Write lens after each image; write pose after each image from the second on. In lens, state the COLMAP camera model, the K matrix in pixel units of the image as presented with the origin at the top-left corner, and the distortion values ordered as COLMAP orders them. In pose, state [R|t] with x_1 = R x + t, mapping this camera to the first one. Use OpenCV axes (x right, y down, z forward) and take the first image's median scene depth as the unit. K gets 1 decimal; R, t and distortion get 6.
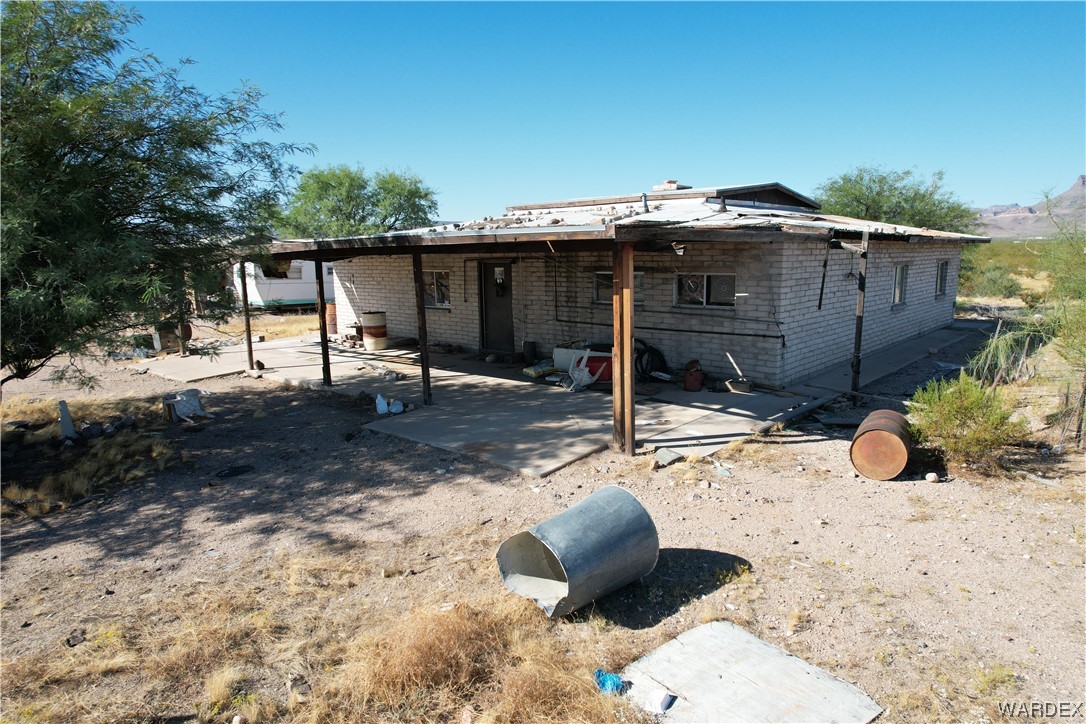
lens RADIAL K [[668.0, 0, 543.0], [0, 668.0, 362.0], [0, 0, 1]] dist [-0.071202, 0.054501]
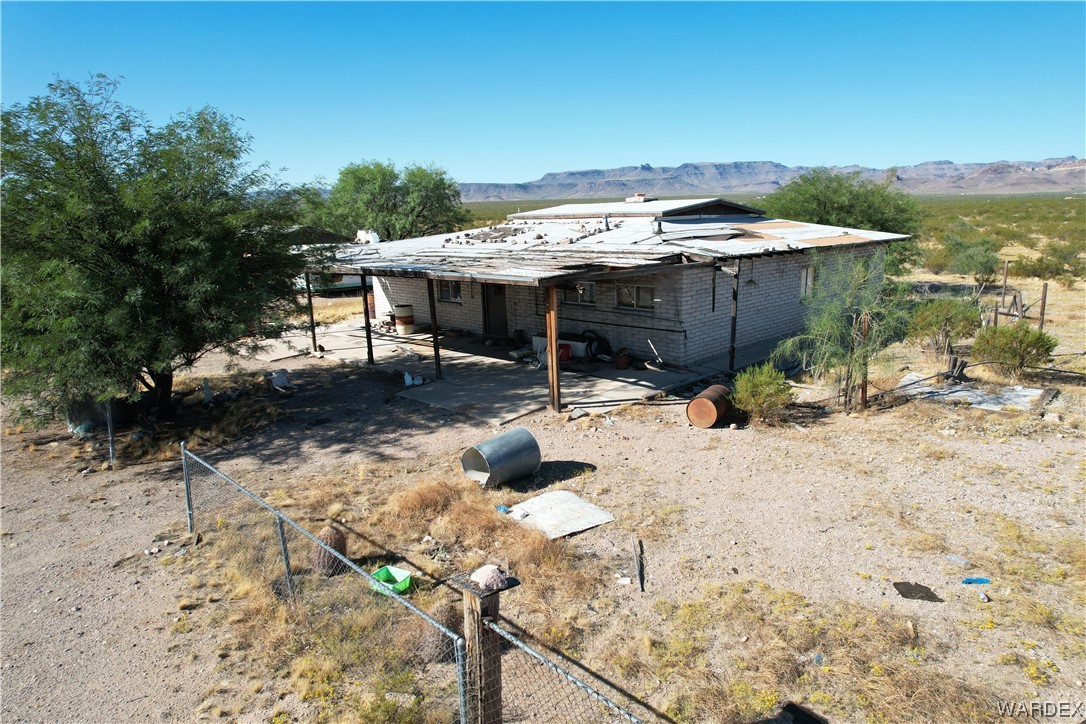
lens RADIAL K [[668.0, 0, 543.0], [0, 668.0, 362.0], [0, 0, 1]] dist [-0.071202, 0.054501]
pose [[0.998732, -0.001957, -0.050312, 0.173463], [0.004811, 0.998381, 0.056674, -0.074335], [0.050120, -0.056844, 0.997124, -0.609776]]
